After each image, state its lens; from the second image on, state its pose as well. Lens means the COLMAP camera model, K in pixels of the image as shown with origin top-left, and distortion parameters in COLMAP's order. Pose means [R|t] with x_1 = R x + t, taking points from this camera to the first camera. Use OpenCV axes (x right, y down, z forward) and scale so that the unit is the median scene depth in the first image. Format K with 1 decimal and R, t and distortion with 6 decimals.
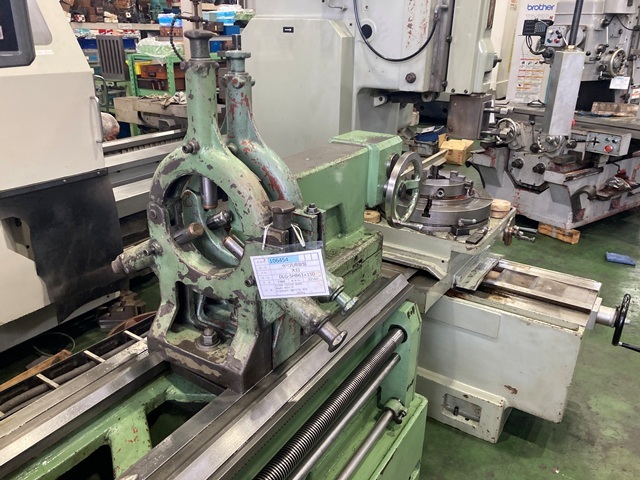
lens RADIAL K [[509.4, 0, 320.0], [0, 509.4, 240.0], [0, 0, 1]] dist [0.020275, 0.003409]
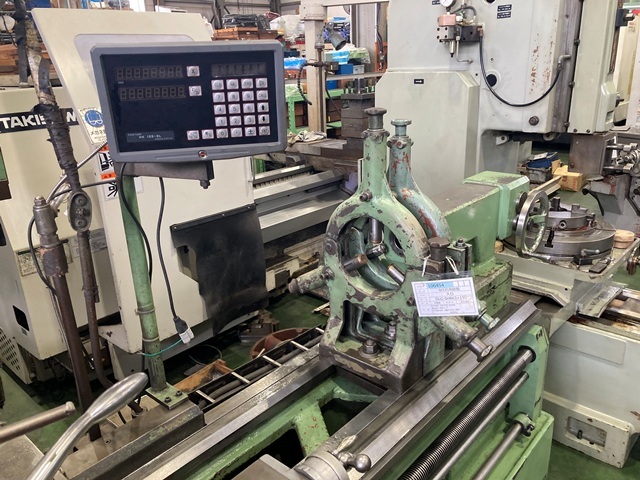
lens RADIAL K [[507.7, 0, 334.8], [0, 507.7, 244.8], [0, 0, 1]] dist [0.026566, -0.011330]
pose [[0.985948, 0.003873, -0.167006, -0.054138], [-0.010442, 0.999205, -0.038478, -0.004376], [0.166724, 0.039681, 0.985205, -0.125897]]
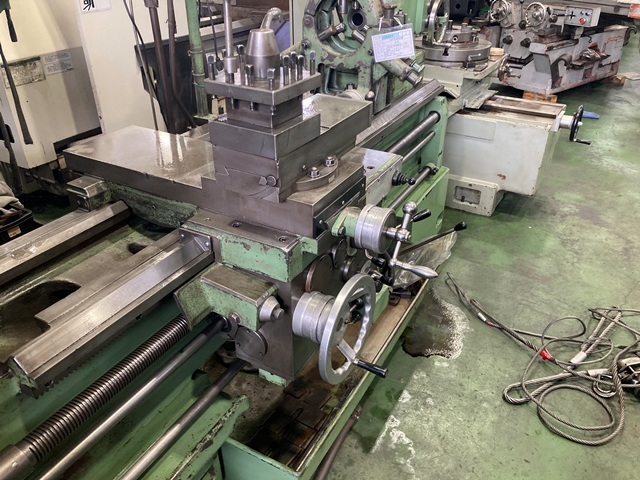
lens RADIAL K [[505.4, 0, 321.7], [0, 505.4, 231.4], [0, 0, 1]] dist [0.022635, -0.009780]
pose [[0.999113, -0.033785, 0.025138, -0.184345], [0.029736, 0.988701, 0.146920, 0.217987], [-0.029817, -0.146042, 0.988829, -0.447545]]
